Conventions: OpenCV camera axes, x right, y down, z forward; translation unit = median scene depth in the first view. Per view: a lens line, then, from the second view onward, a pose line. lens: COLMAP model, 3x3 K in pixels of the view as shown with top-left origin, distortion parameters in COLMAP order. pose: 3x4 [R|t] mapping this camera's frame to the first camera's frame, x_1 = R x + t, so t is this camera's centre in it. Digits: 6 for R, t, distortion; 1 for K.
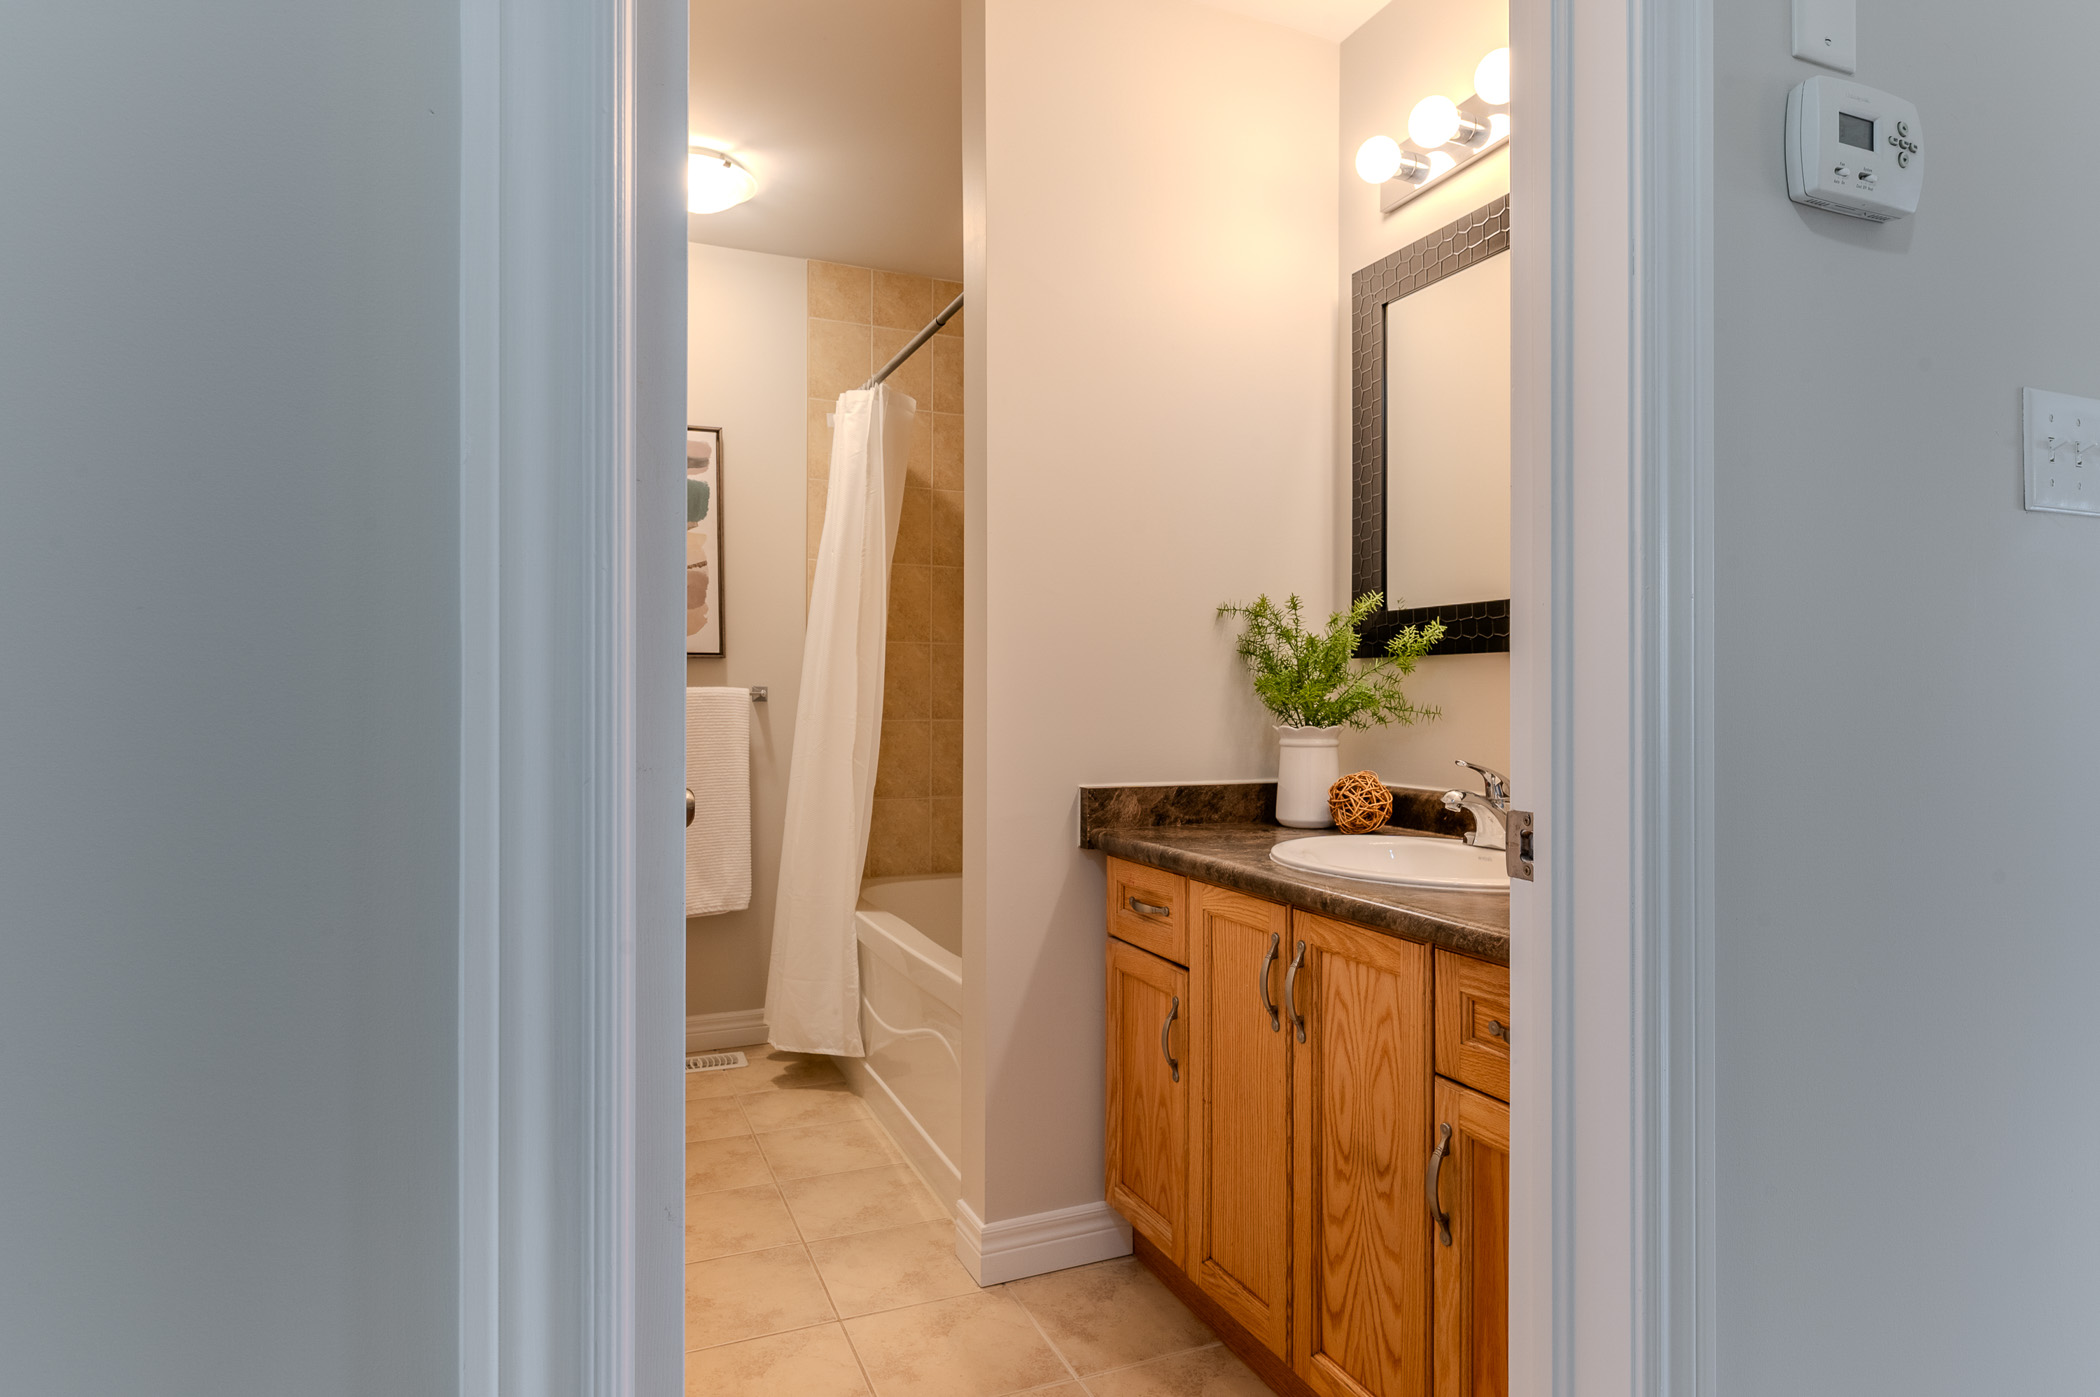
lens RADIAL K [[1178.1, 0, 1050.9], [0, 1178.1, 699.0], [0, 0, 1]] dist [-0.003845, -0.000534]
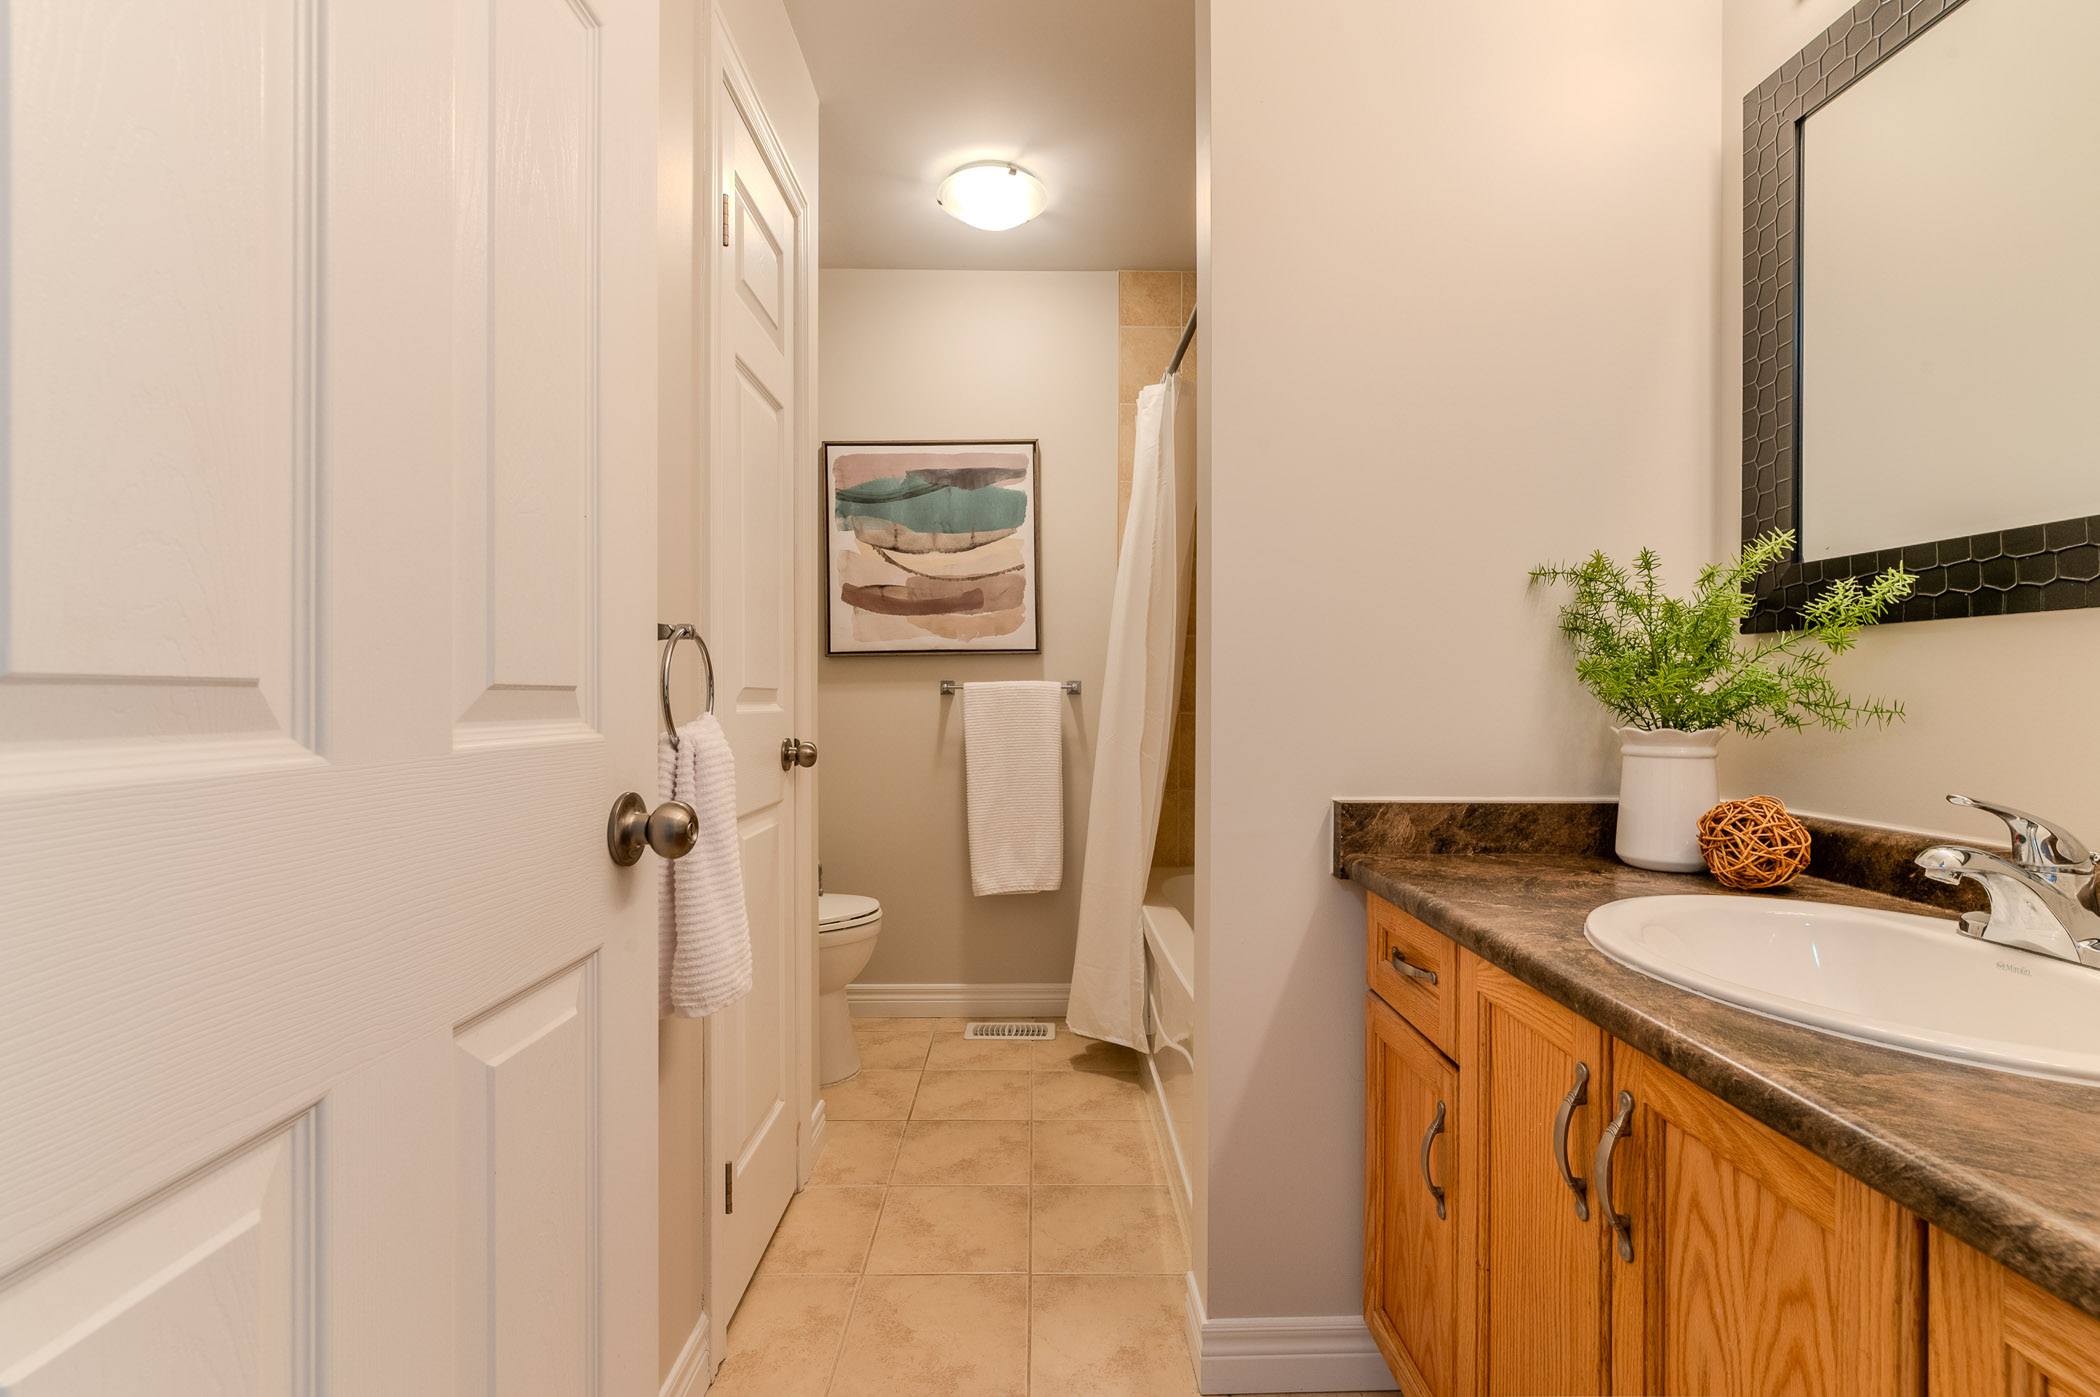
lens RADIAL K [[937.4, 0, 1048.6], [0, 937.4, 699.6], [0, 0, 1]] dist [-0.002419, -0.000256]
pose [[0.921999, 0.001225, -0.387190, 0.089655], [0.001878, 0.999969, 0.007636, 0.000546], [0.387188, -0.007767, 0.921968, 0.319489]]
